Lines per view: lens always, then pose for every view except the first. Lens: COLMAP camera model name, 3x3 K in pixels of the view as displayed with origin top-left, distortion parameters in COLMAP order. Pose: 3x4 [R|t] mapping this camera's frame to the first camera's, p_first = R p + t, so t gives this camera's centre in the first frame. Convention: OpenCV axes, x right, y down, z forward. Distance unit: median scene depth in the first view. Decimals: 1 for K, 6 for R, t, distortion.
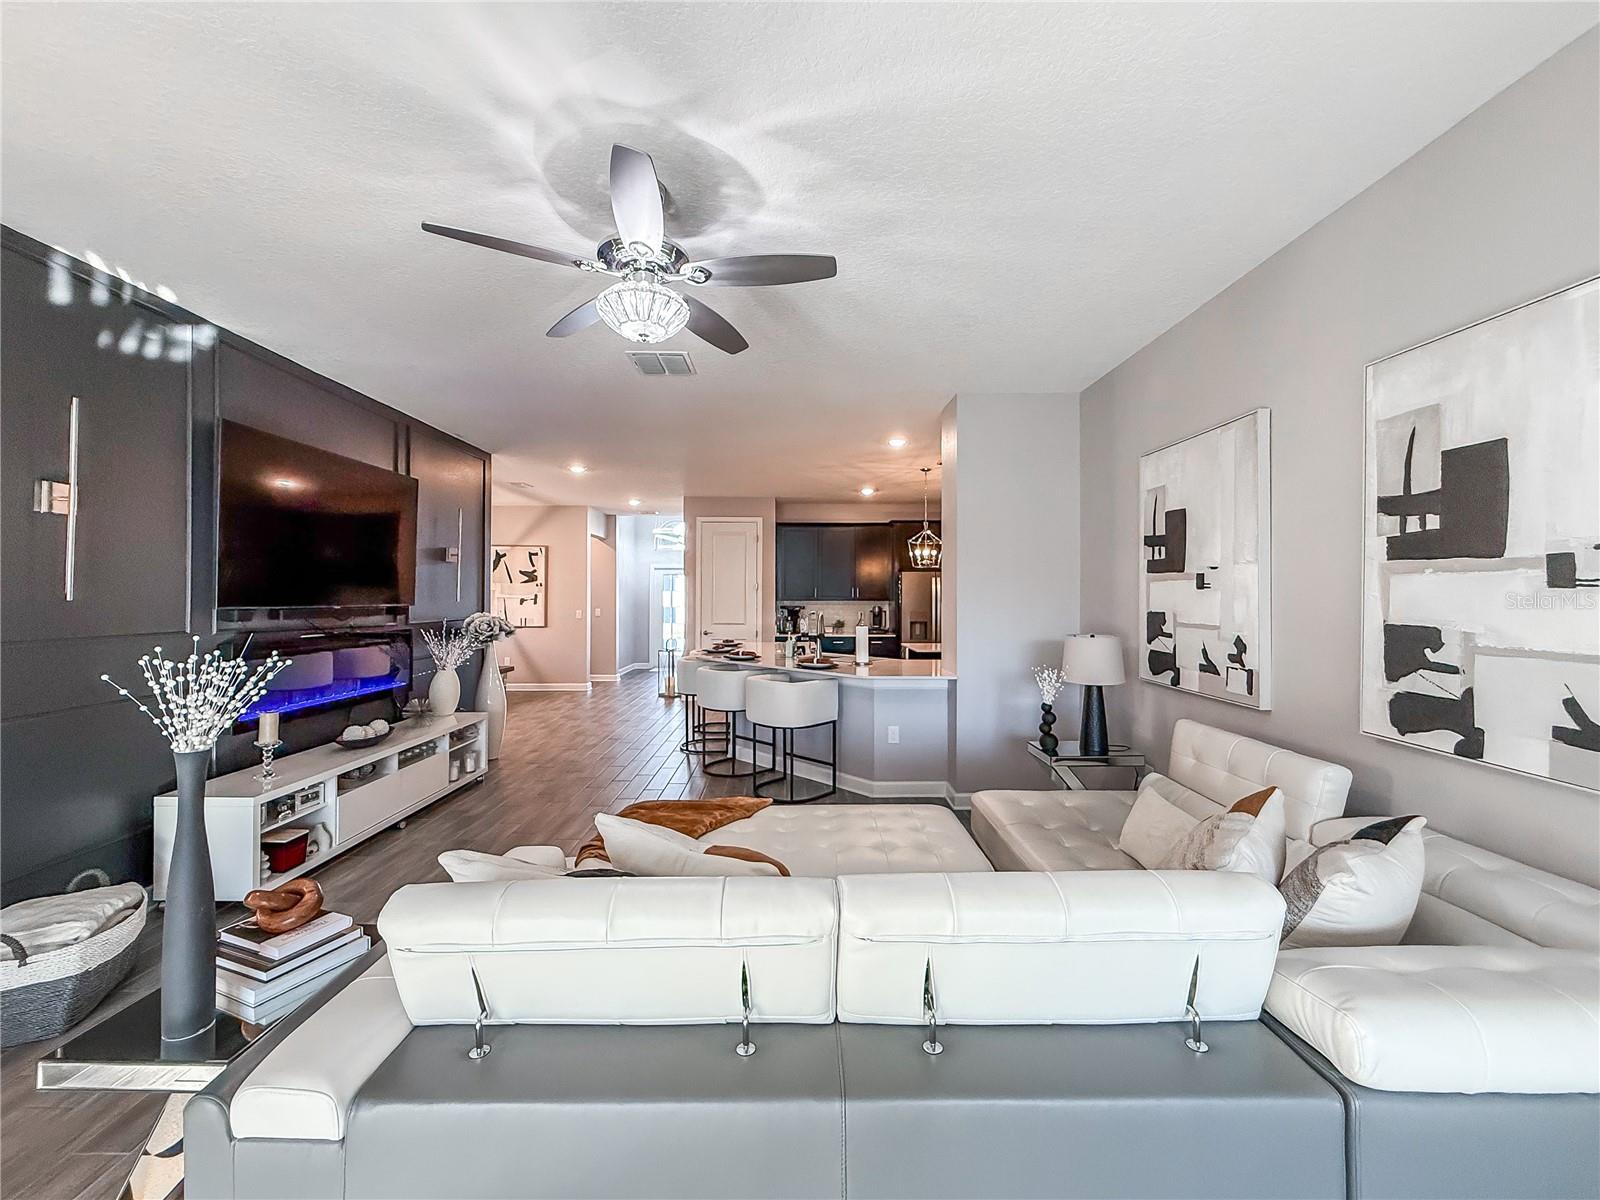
lens RADIAL K [[644.9, 0, 797.9], [0, 644.9, 594.0], [0, 0, 1]] dist [0.000168, 0.000138]
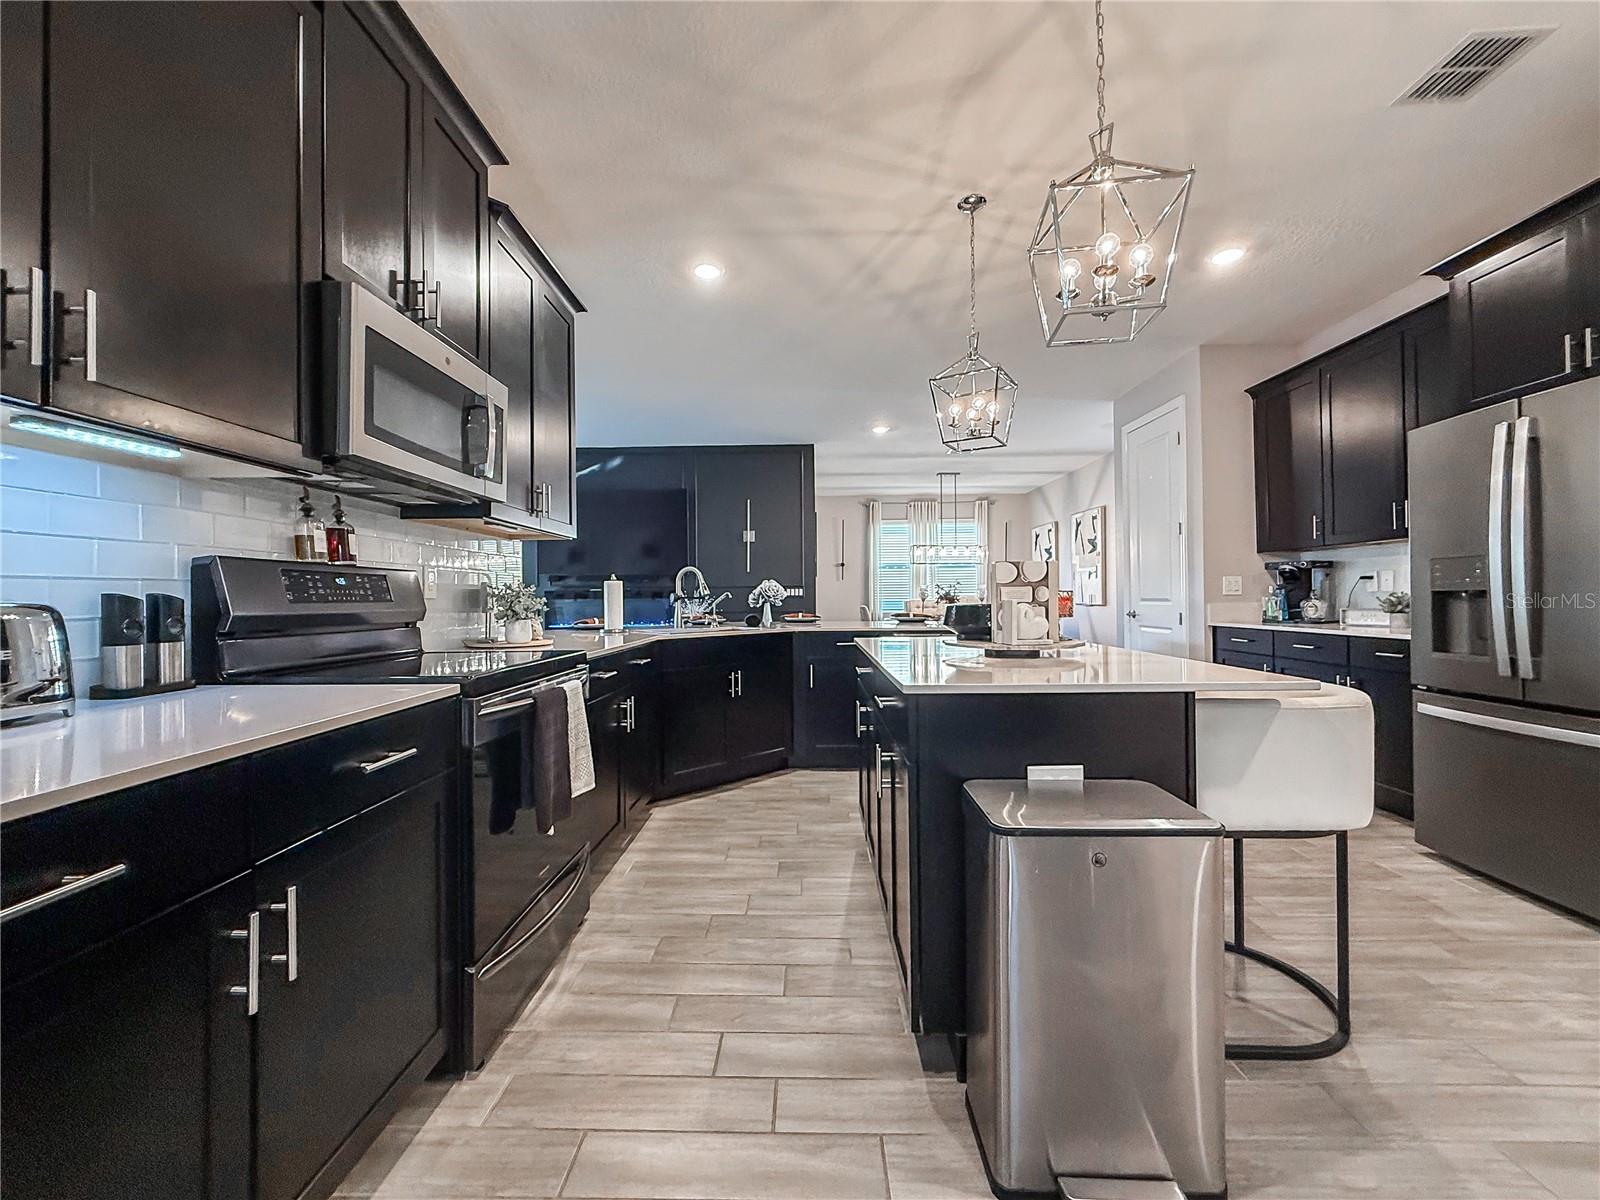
lens RADIAL K [[644.9, 0, 797.9], [0, 644.9, 594.0], [0, 0, 1]] dist [0.000168, 0.000138]
pose [[-0.030143, -0.007946, -0.999514, 1.016726], [0.013236, 0.999878, -0.008348, 0.090850], [0.999458, -0.013481, -0.030035, 1.506545]]
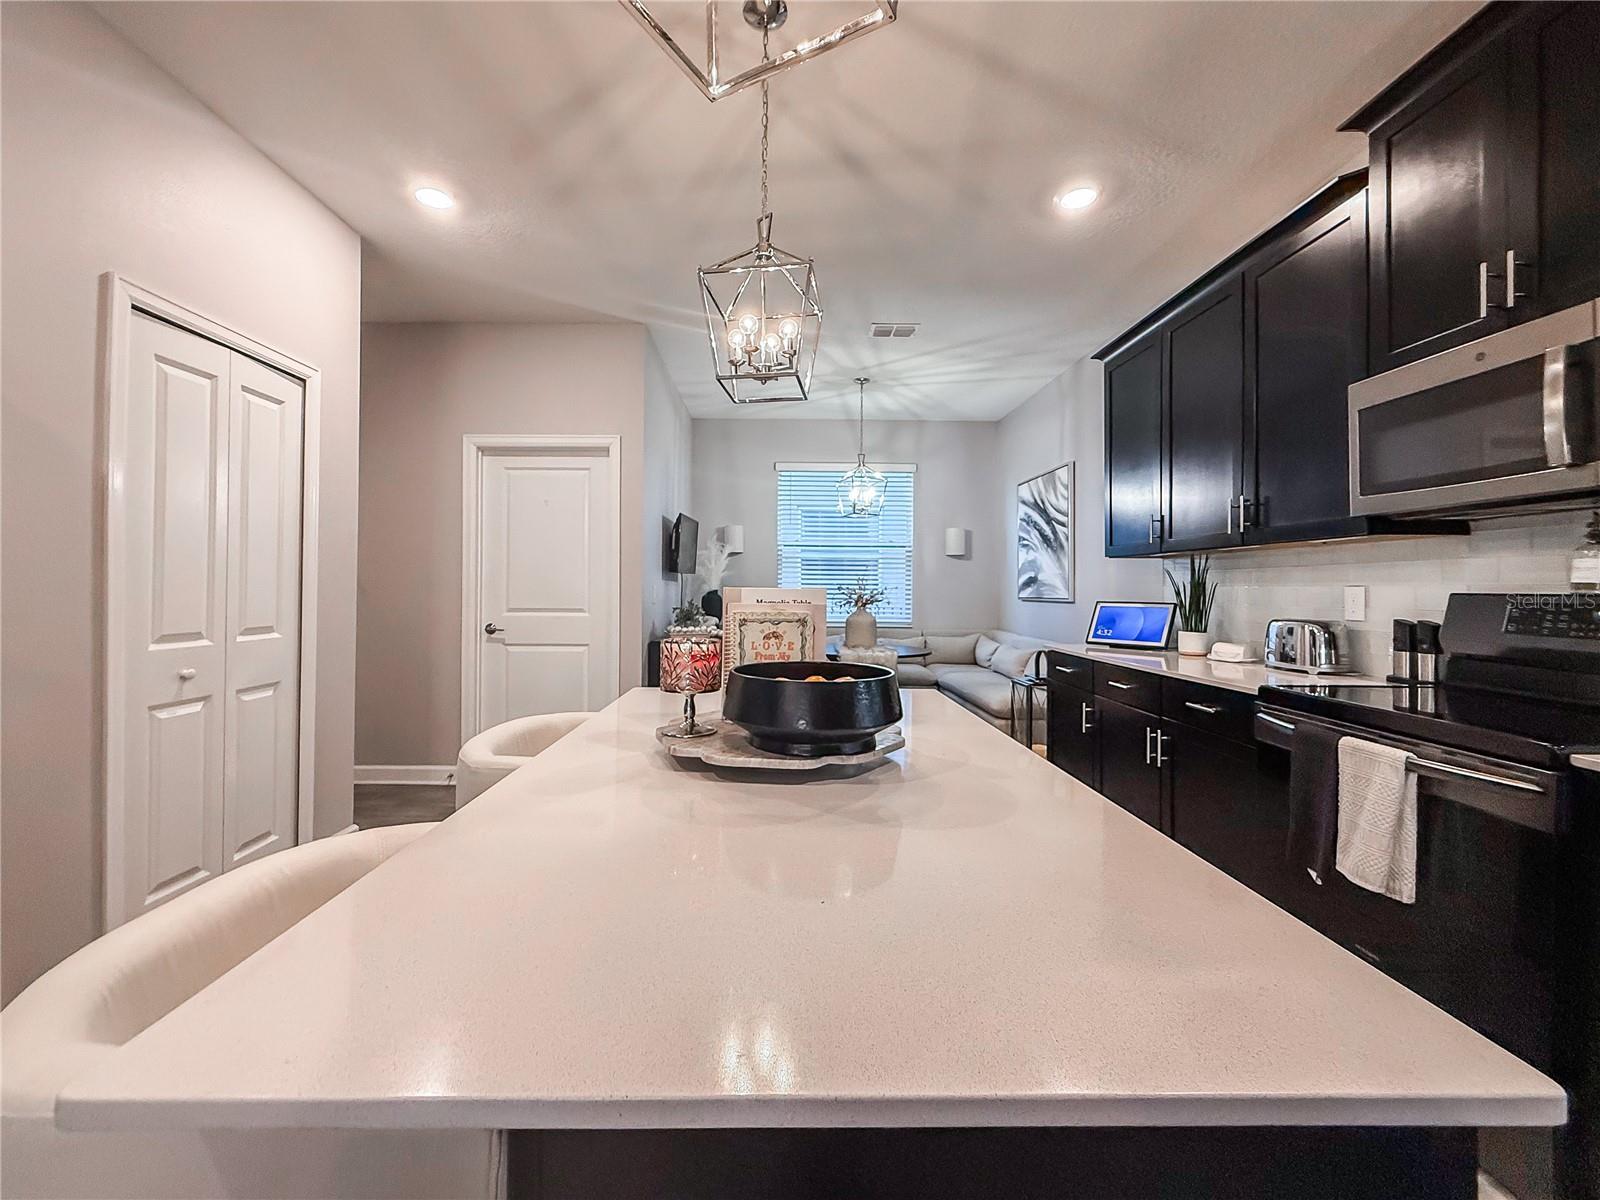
lens RADIAL K [[657.3, 0, 784.5], [0, 657.3, 583.4], [0, 0, 1]] dist [0.000432, 0.000138]
pose [[-0.001190, 0.004773, 0.999988, 0.192380], [-0.011229, 0.999925, -0.004786, 0.062917], [-0.999936, -0.011235, -0.001136, 1.663121]]
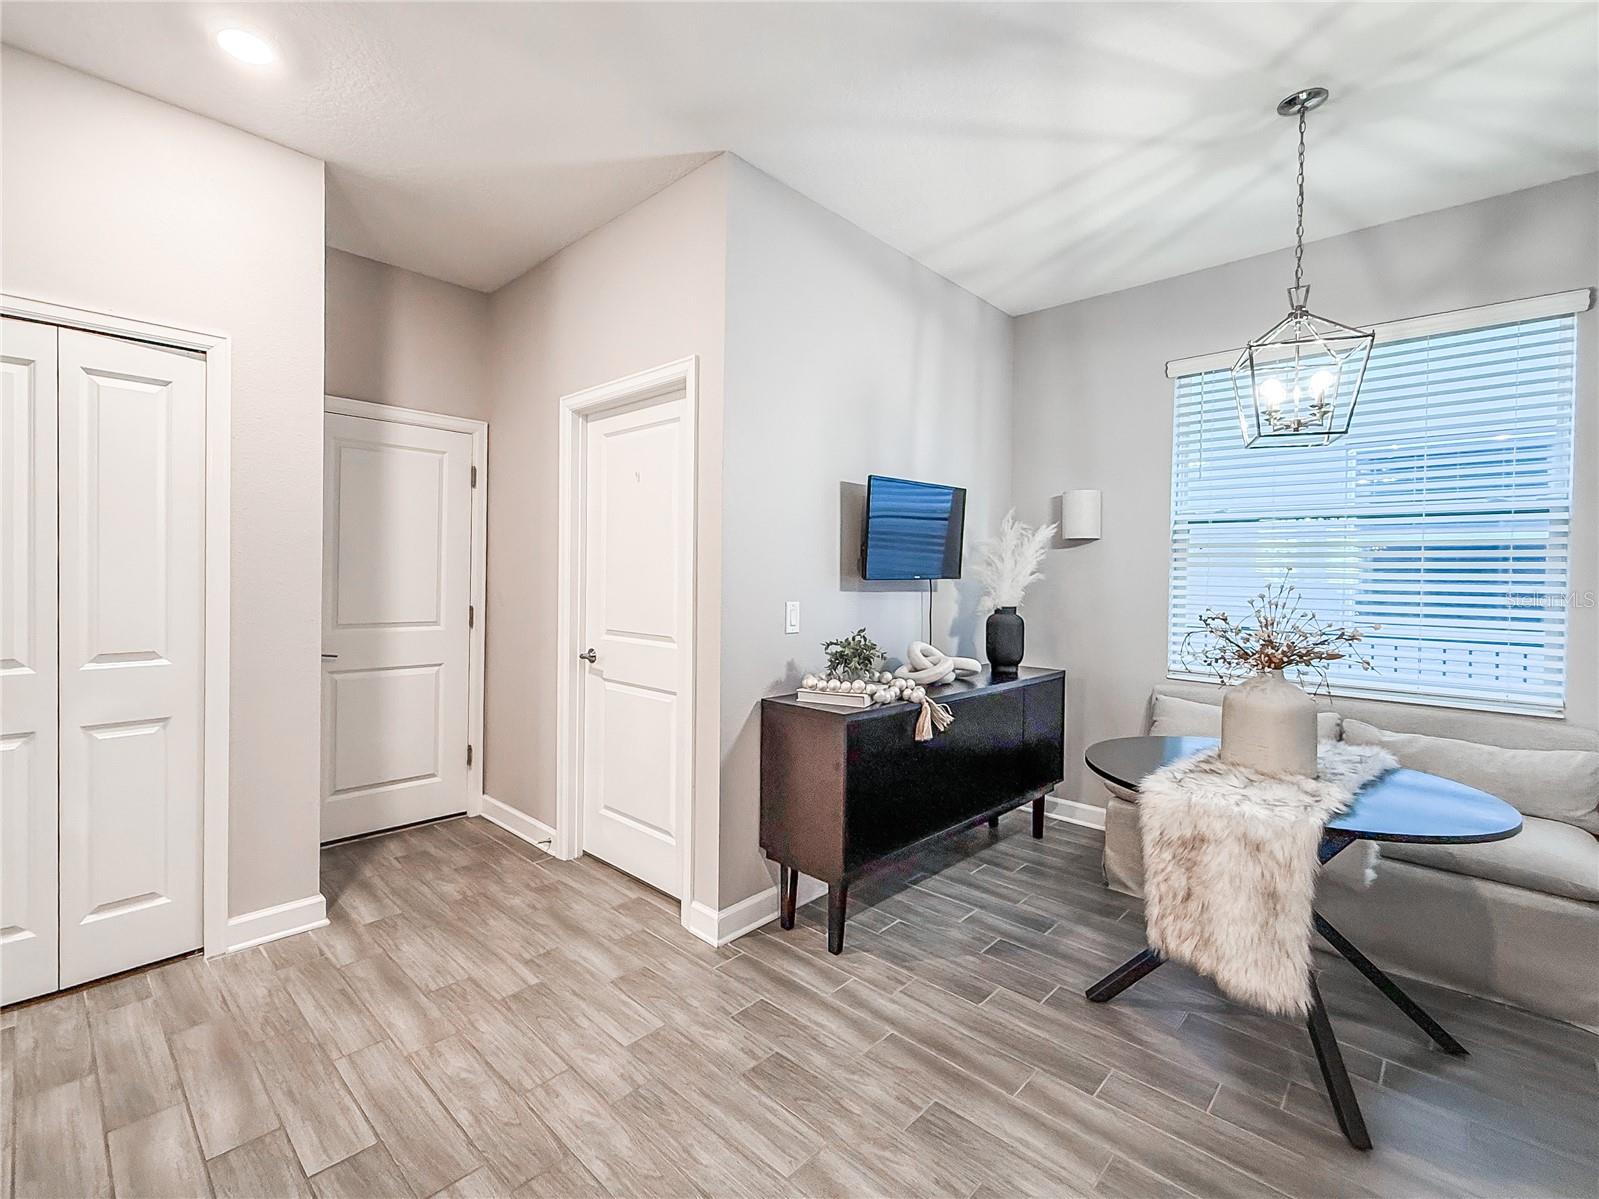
lens RADIAL K [[718.4, 0, 738.2], [0, 718.4, 582.6], [0, 0, 1]] dist [0.000448, 0.000262]
pose [[0.718774, 0.000228, 0.695243, 0.742853], [-0.017057, 0.999705, 0.017306, 0.033718], [-0.695034, -0.024298, 0.718566, 1.417798]]
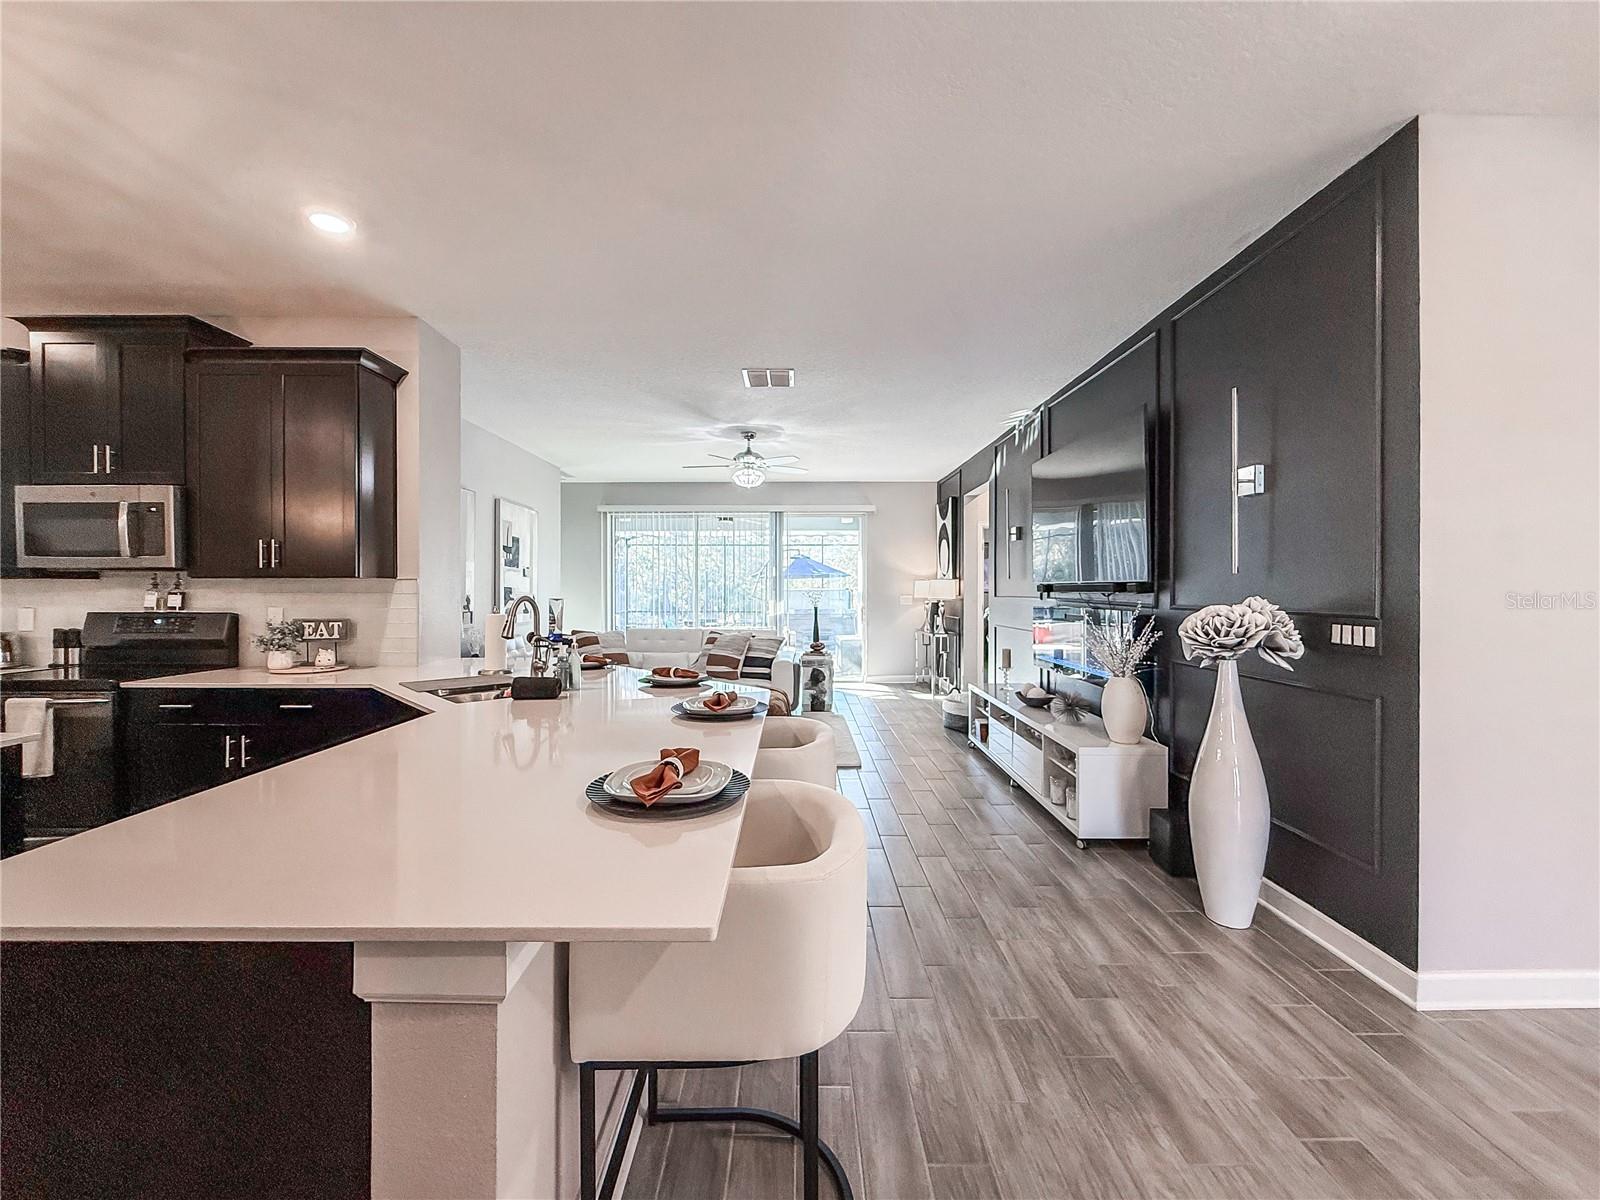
lens RADIAL K [[644.9, 0, 797.9], [0, 644.9, 594.0], [0, 0, 1]] dist [0.000168, 0.000138]
pose [[-0.999963, -0.001733, 0.008475, -0.247722], [-0.001730, 0.999998, 0.000315, 0.037100], [-0.008476, 0.000300, -0.999964, 1.997445]]
